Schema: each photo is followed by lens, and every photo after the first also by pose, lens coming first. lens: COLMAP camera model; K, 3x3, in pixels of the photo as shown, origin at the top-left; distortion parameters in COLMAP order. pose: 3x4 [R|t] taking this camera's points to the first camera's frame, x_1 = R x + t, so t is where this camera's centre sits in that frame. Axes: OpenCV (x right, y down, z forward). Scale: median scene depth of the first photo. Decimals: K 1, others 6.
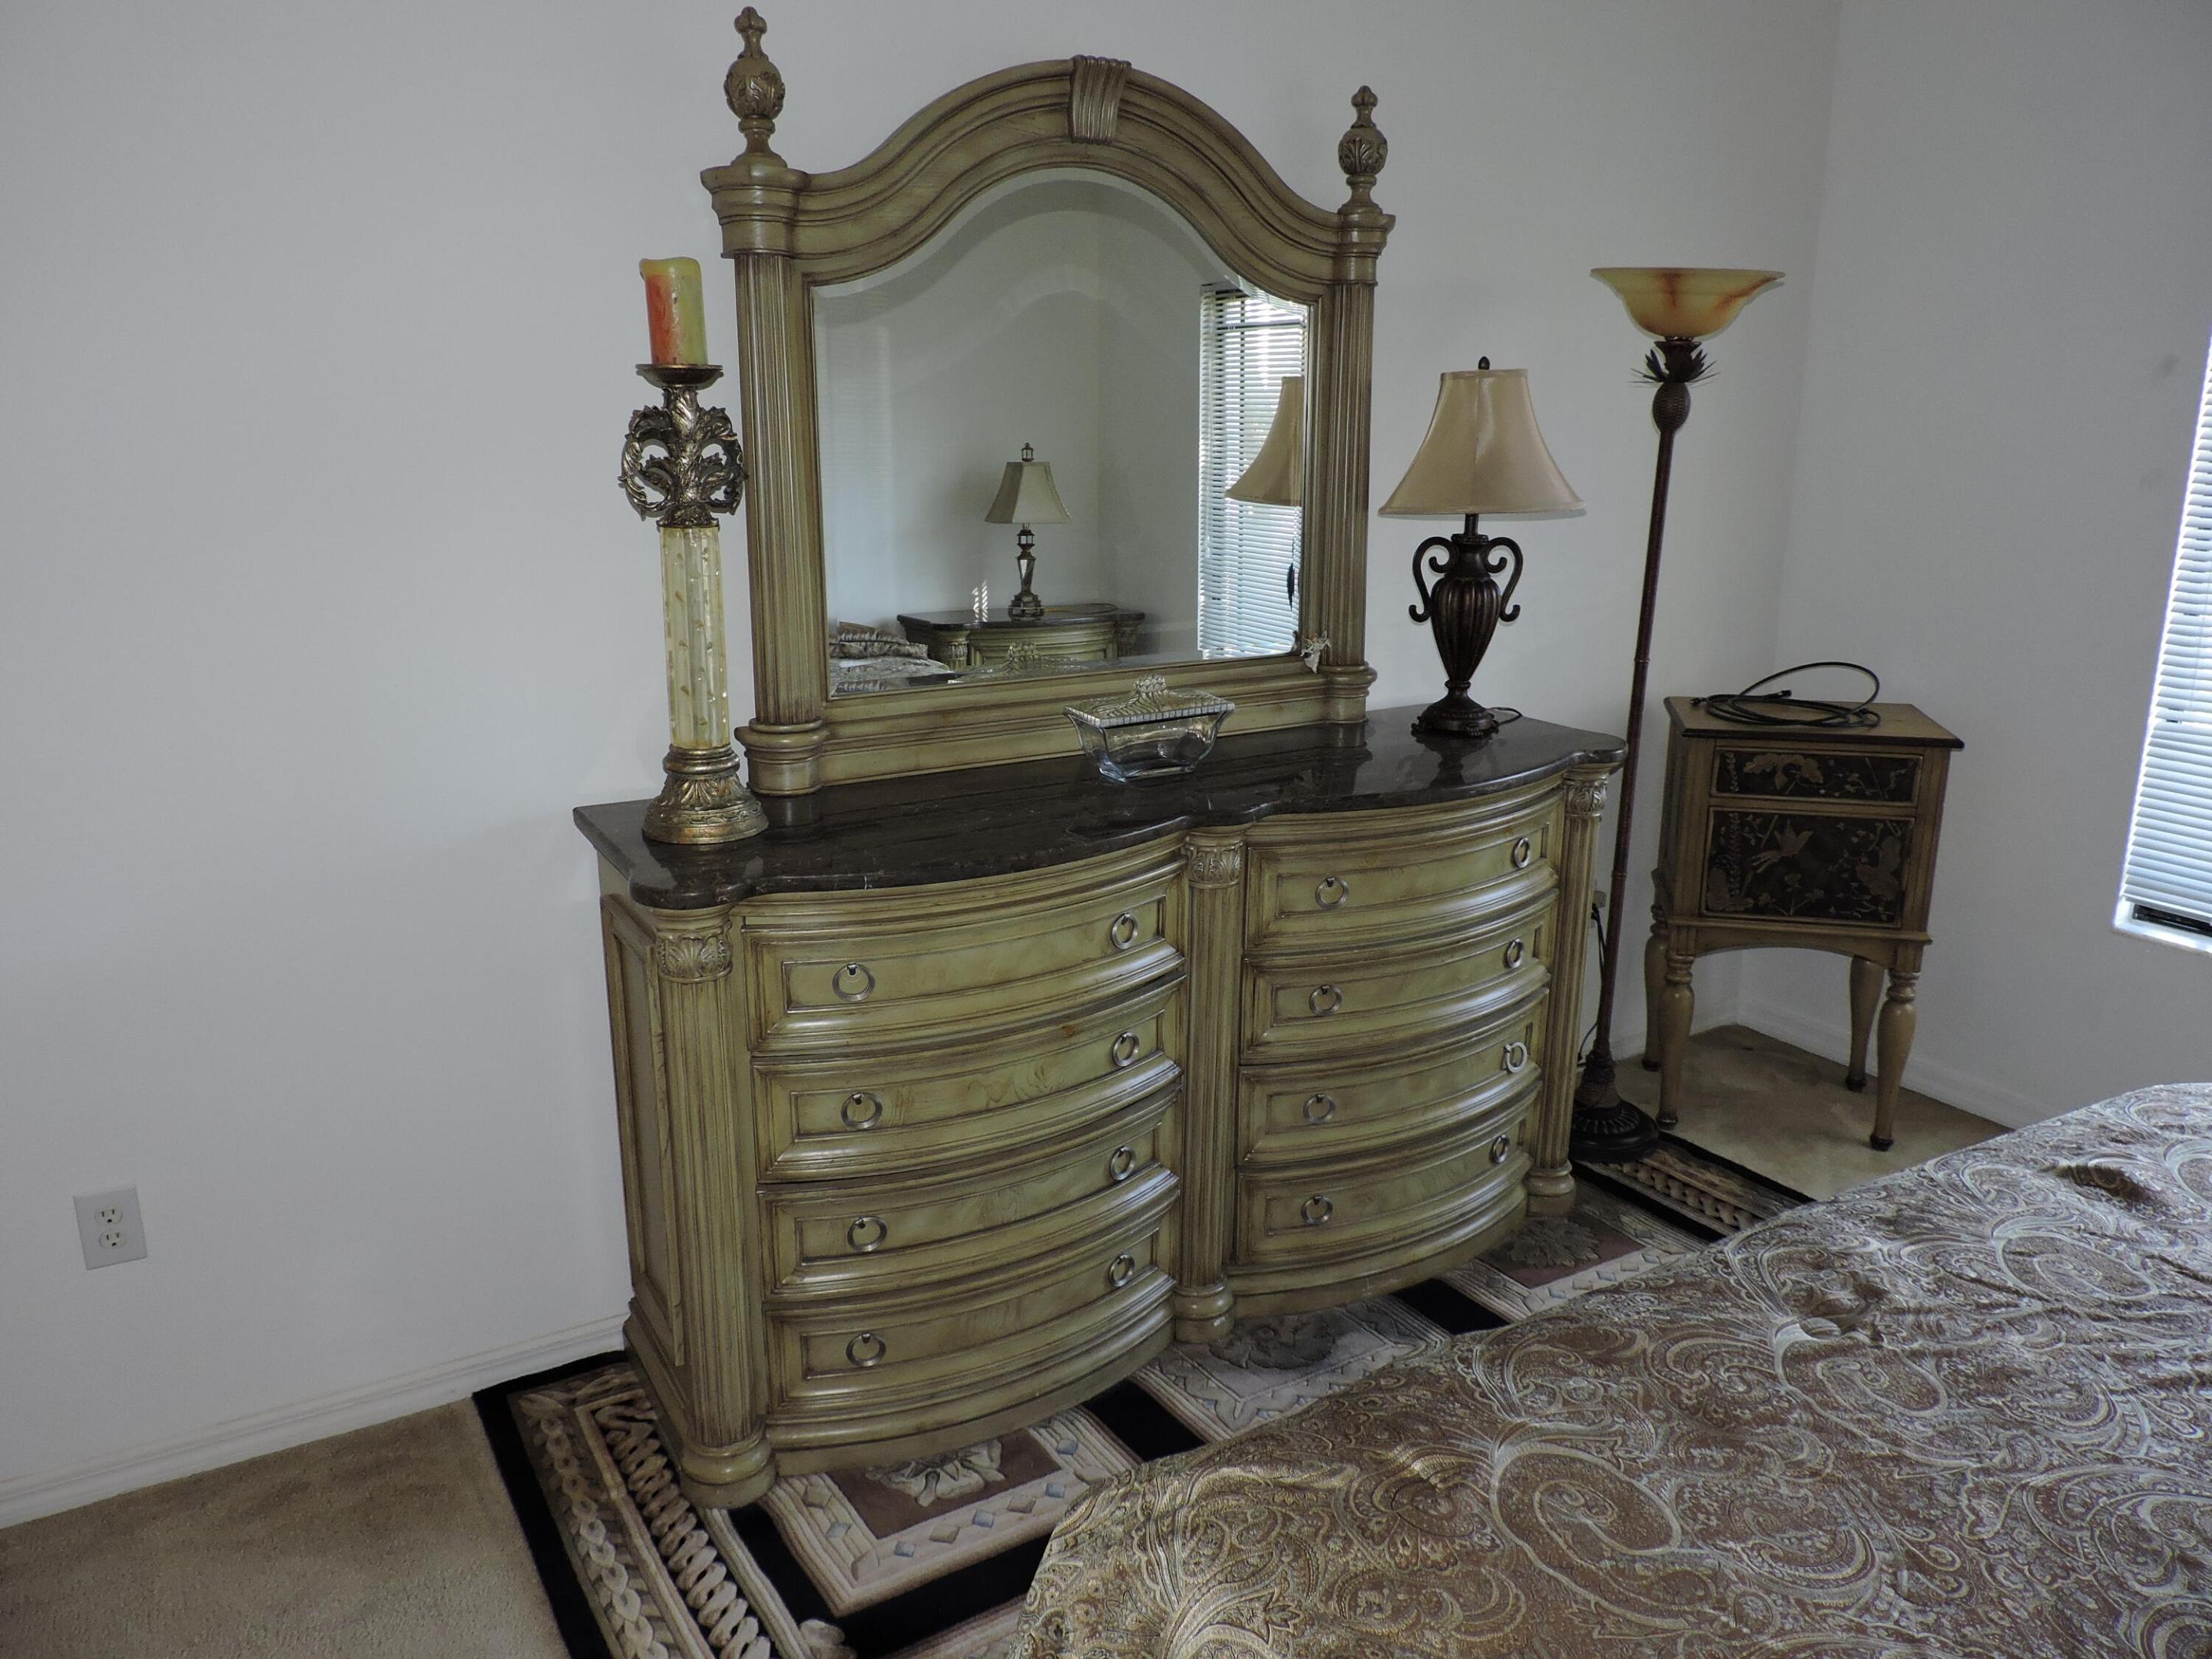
lens RADIAL K [[1561.7, 0, 1112.0], [0, 1561.7, 827.4], [0, 0, 1]] dist [0.002498, -0.025421]
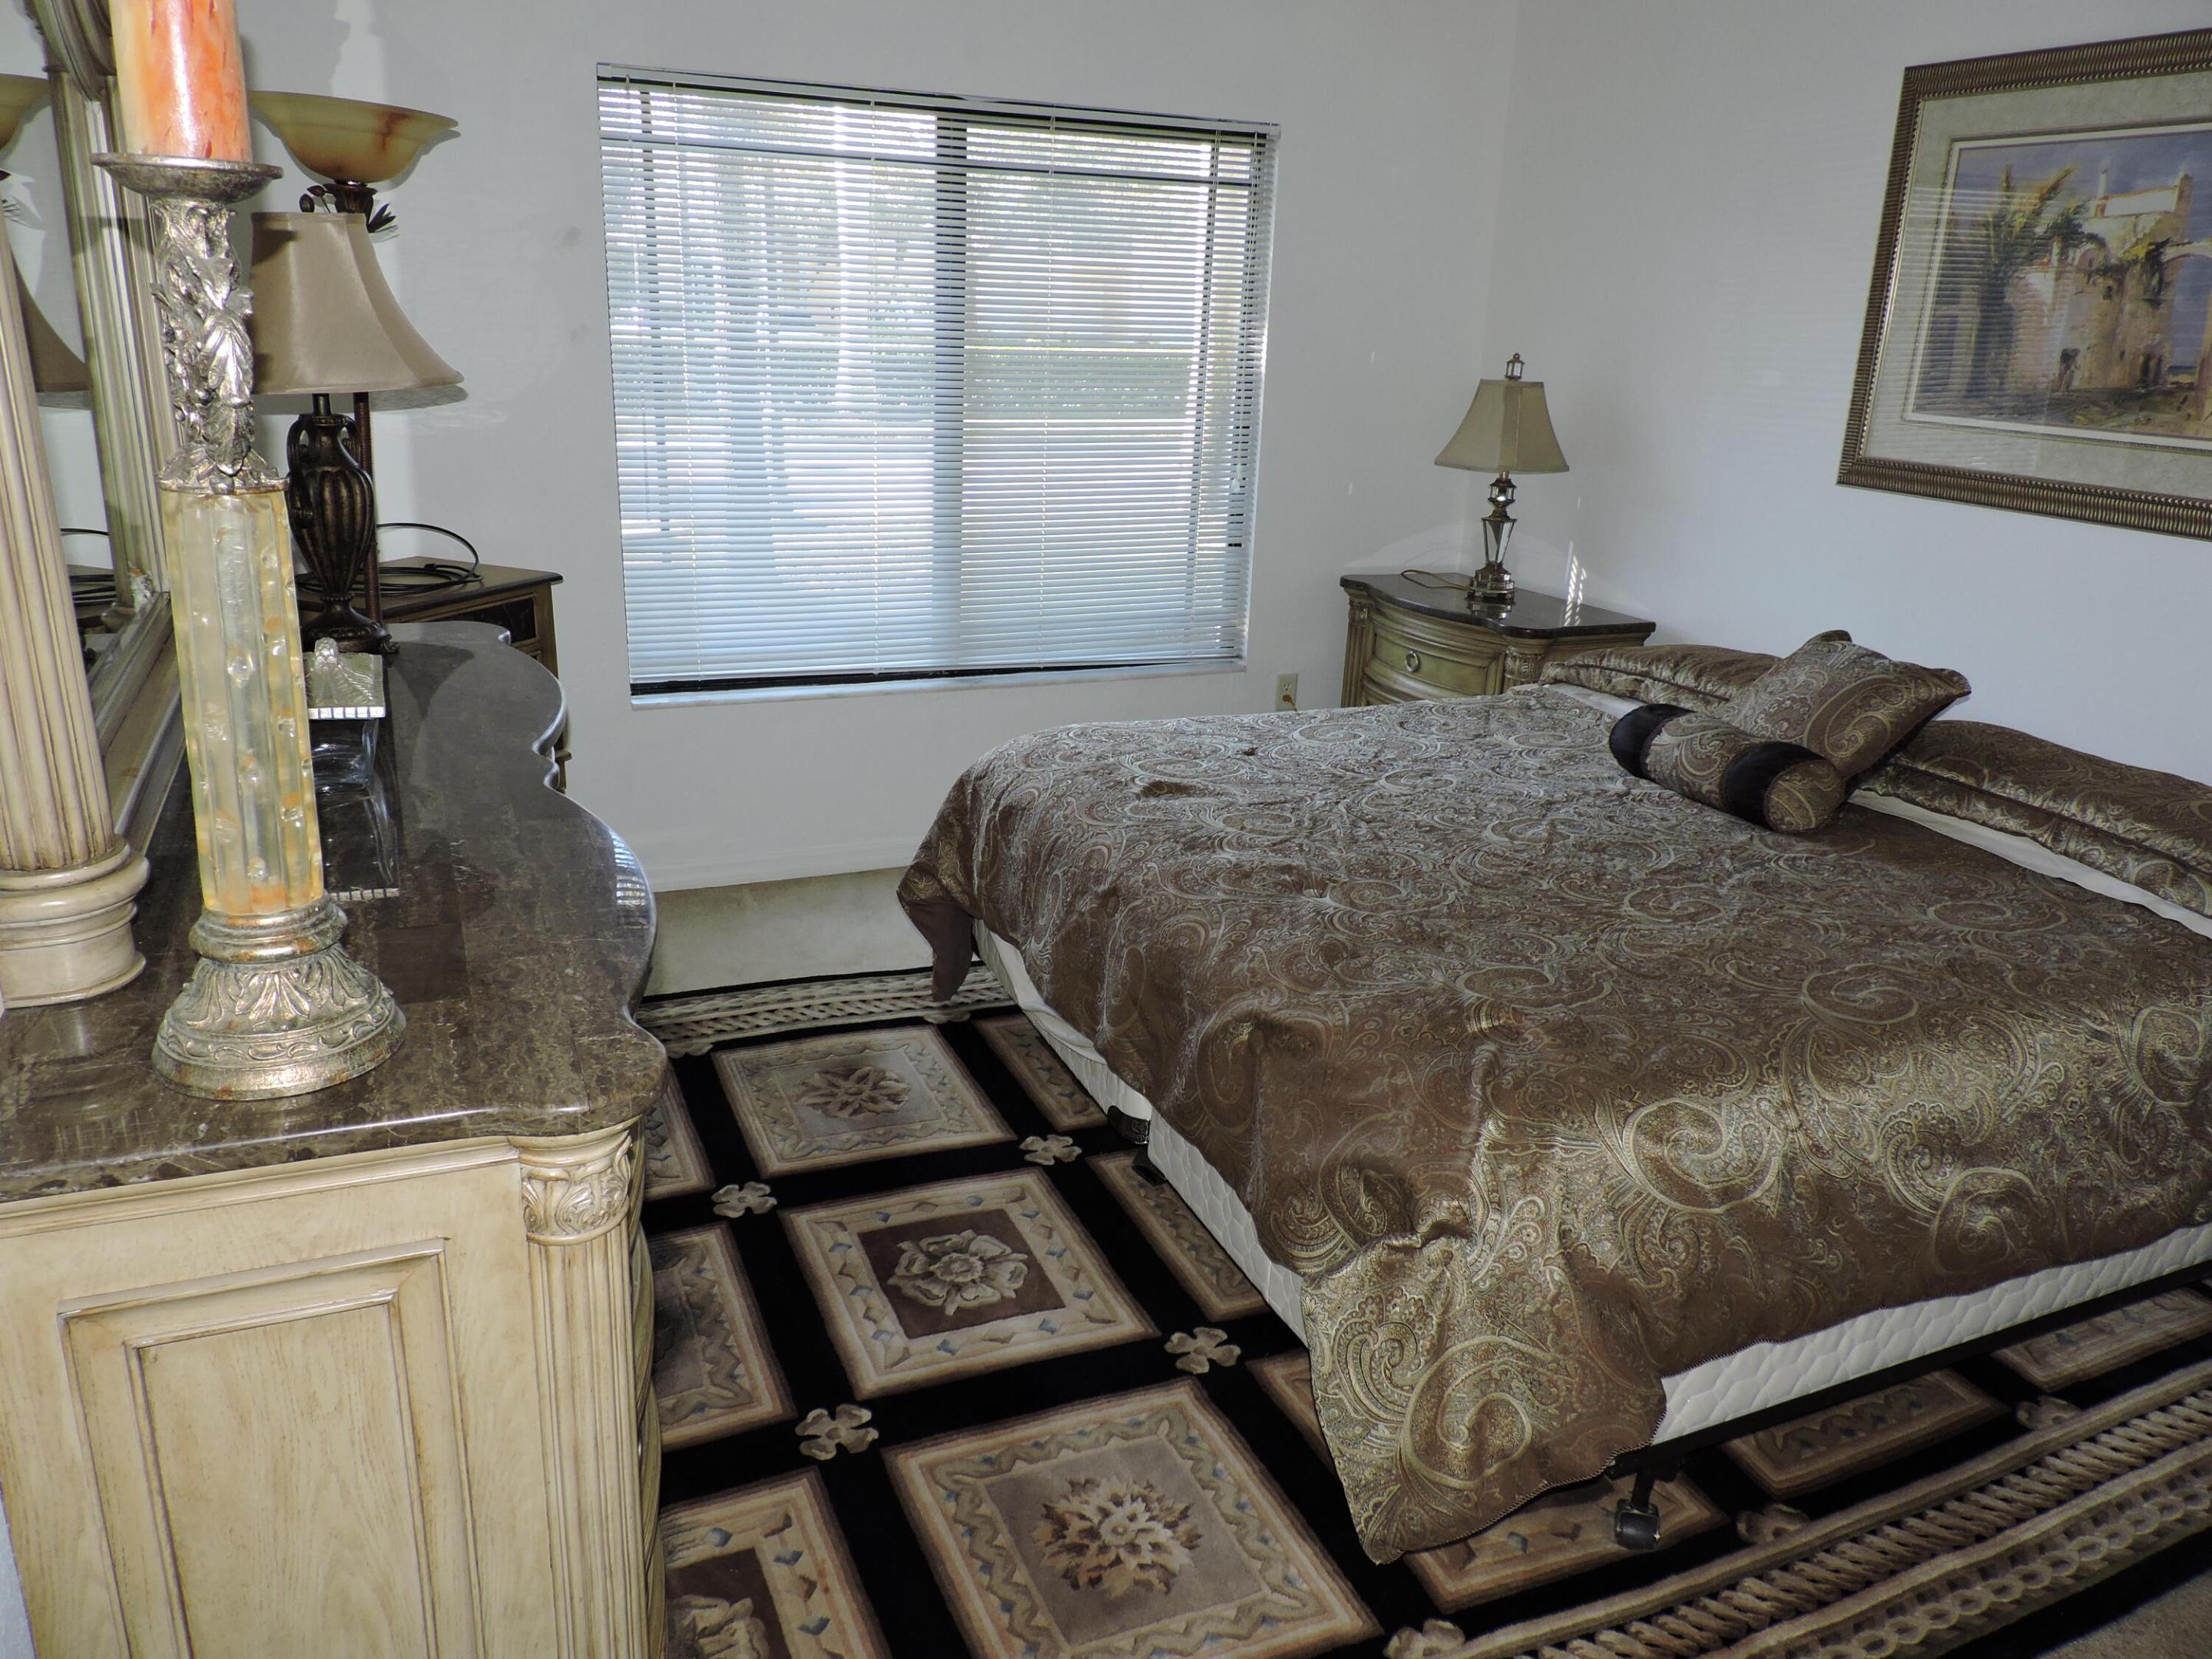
lens RADIAL K [[1583.5, 0, 1100.5], [0, 1583.5, 847.0], [0, 0, 1]] dist [-0.038965, 0.010834]
pose [[0.124140, -0.319362, 0.939466, -1.017239], [0.219006, 0.932260, 0.287973, -0.220077], [-0.967794, 0.170000, 0.185673, 0.874623]]
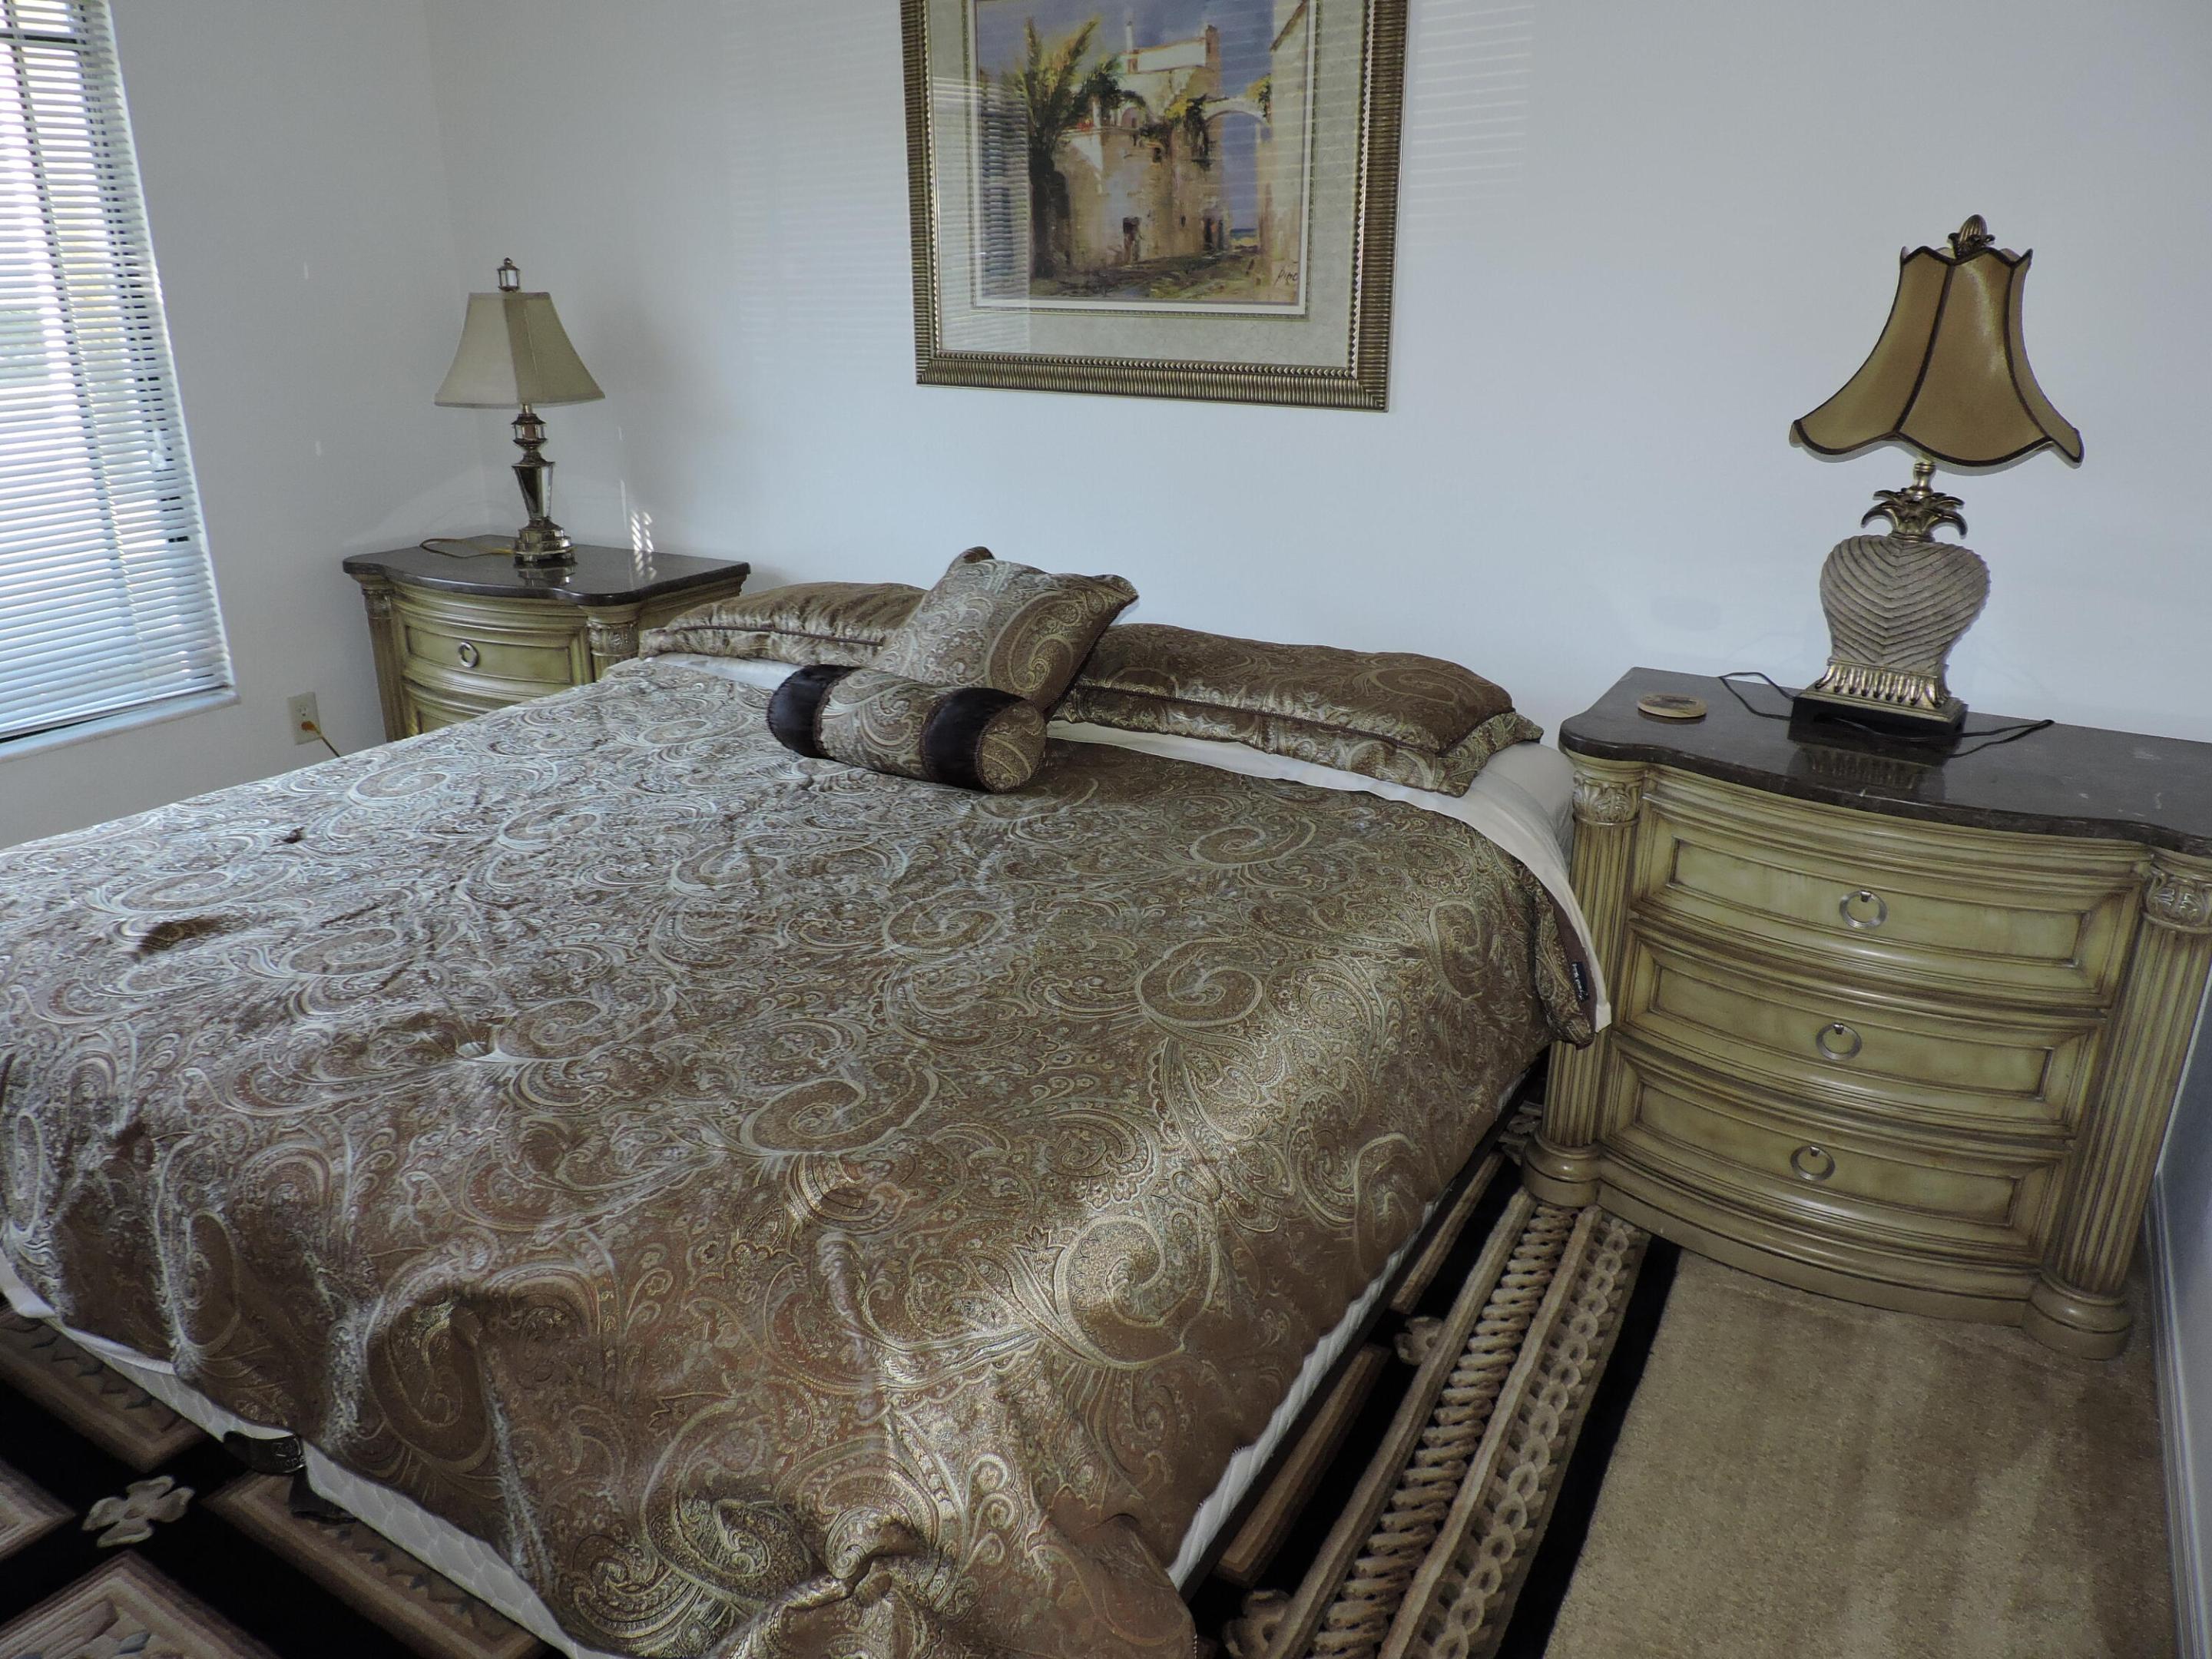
lens RADIAL K [[1550.6, 0, 1112.4], [0, 1550.6, 835.6], [0, 0, 1]] dist [-0.022176, -0.004950]
pose [[-0.496022, -0.309293, 0.811357, -0.552075], [0.214537, 0.861785, 0.459674, -0.189308], [-0.841390, 0.402074, -0.361109, 0.924073]]
